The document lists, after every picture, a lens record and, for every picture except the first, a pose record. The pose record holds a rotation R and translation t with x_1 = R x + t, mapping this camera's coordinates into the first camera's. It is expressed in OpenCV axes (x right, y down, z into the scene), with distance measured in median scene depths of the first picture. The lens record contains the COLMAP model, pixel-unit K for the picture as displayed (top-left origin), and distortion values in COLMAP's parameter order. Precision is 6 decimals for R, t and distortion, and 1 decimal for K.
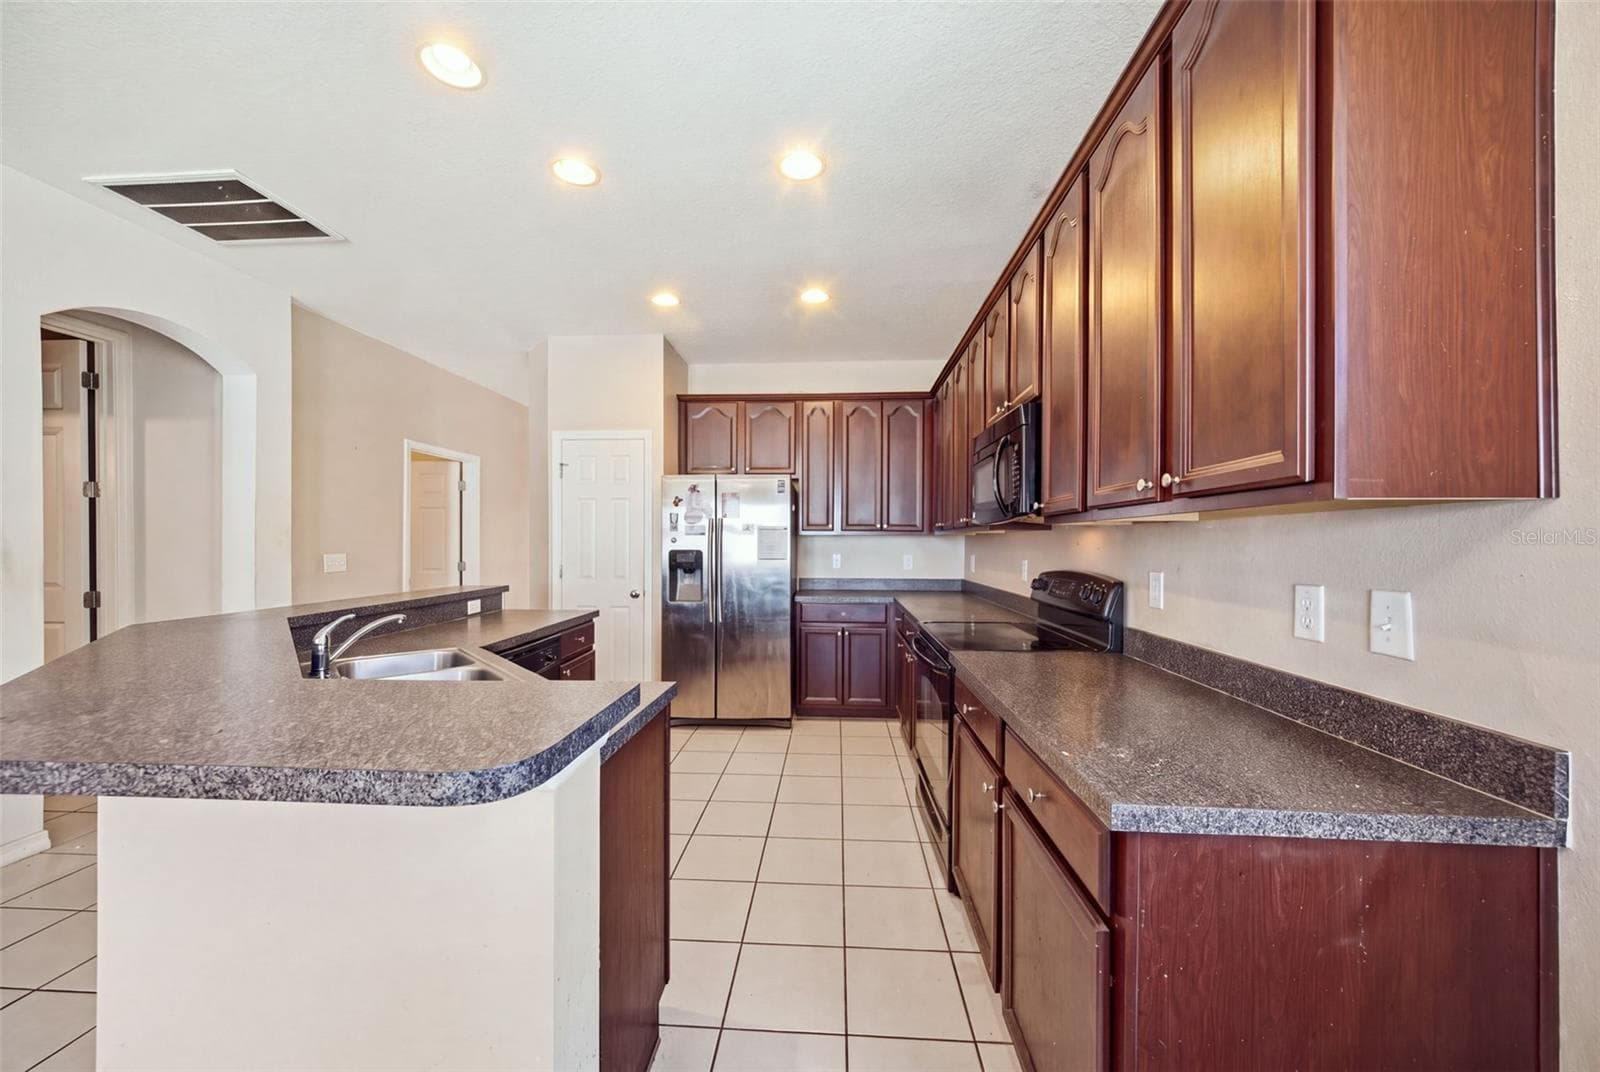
lens RADIAL K [[566.2, 0, 800.0], [0, 566.2, 542.2], [0, 0, 1]] dist [-0.000392, 0.000075]
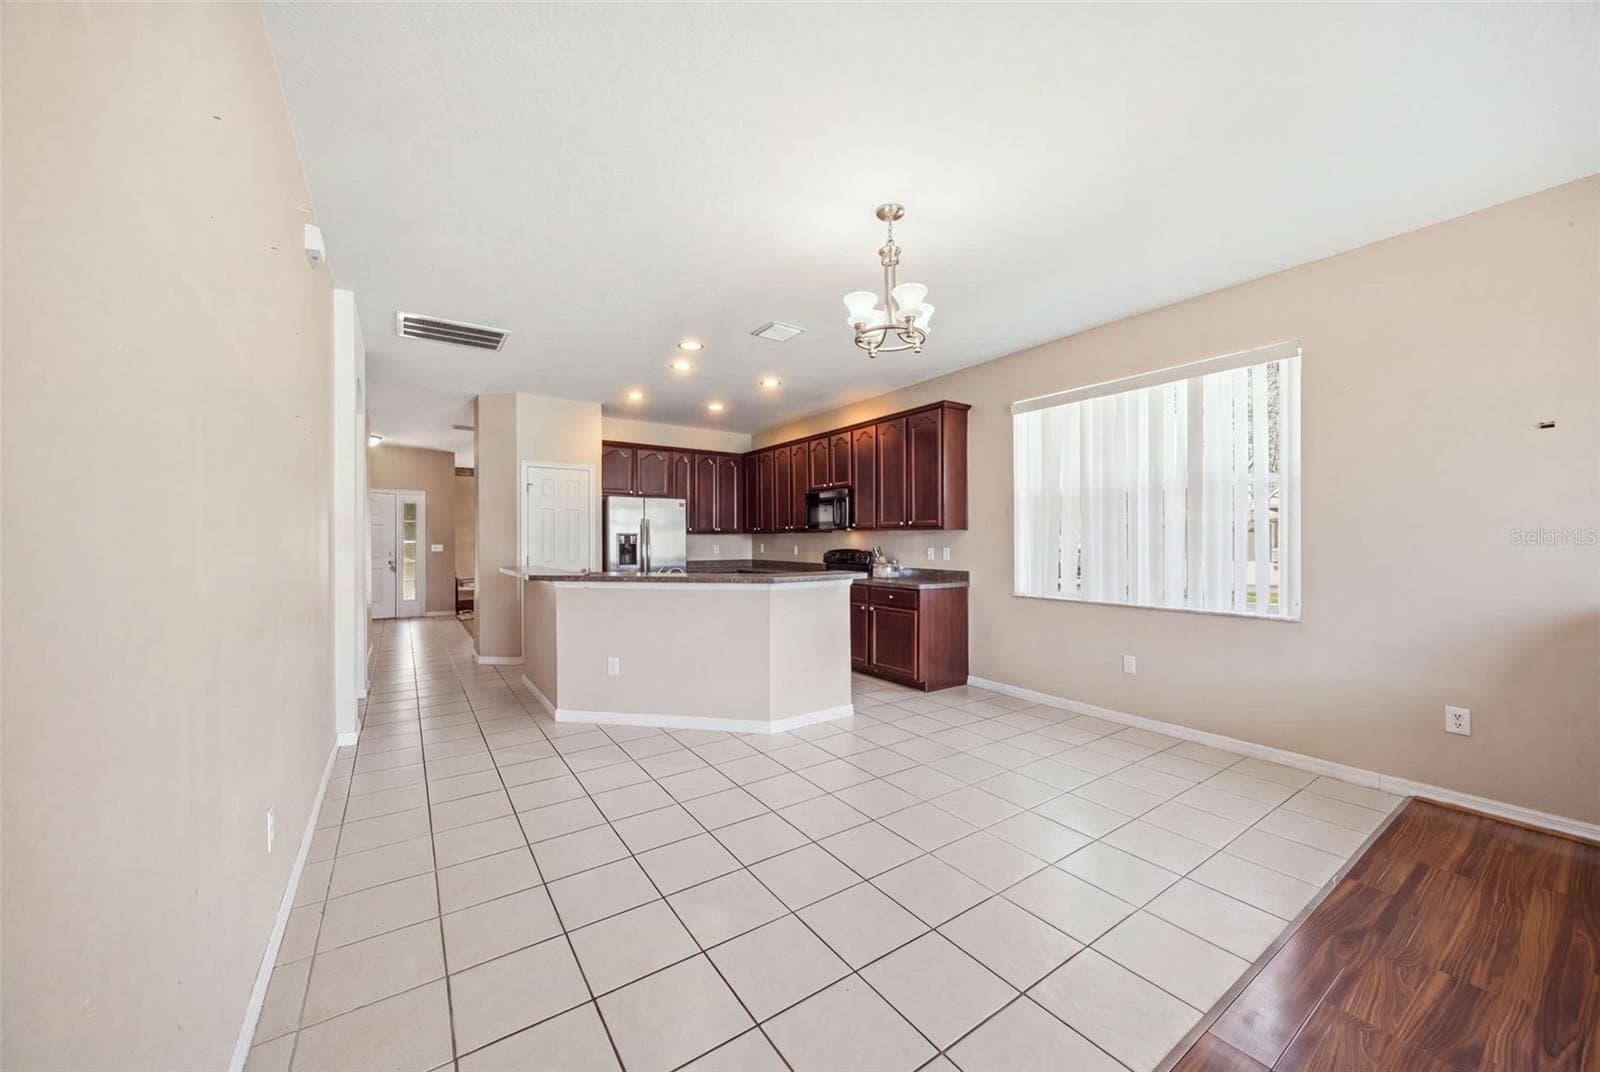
lens RADIAL K [[578.4, 0, 804.1], [0, 578.4, 539.7], [0, 0, 1]] dist [0.000211, 0.000023]
pose [[0.781735, -0.005679, 0.623585, -0.911033], [0.004445, 0.999984, 0.003534, -0.000459], [-0.623595, 0.000009, 0.781748, -0.652244]]
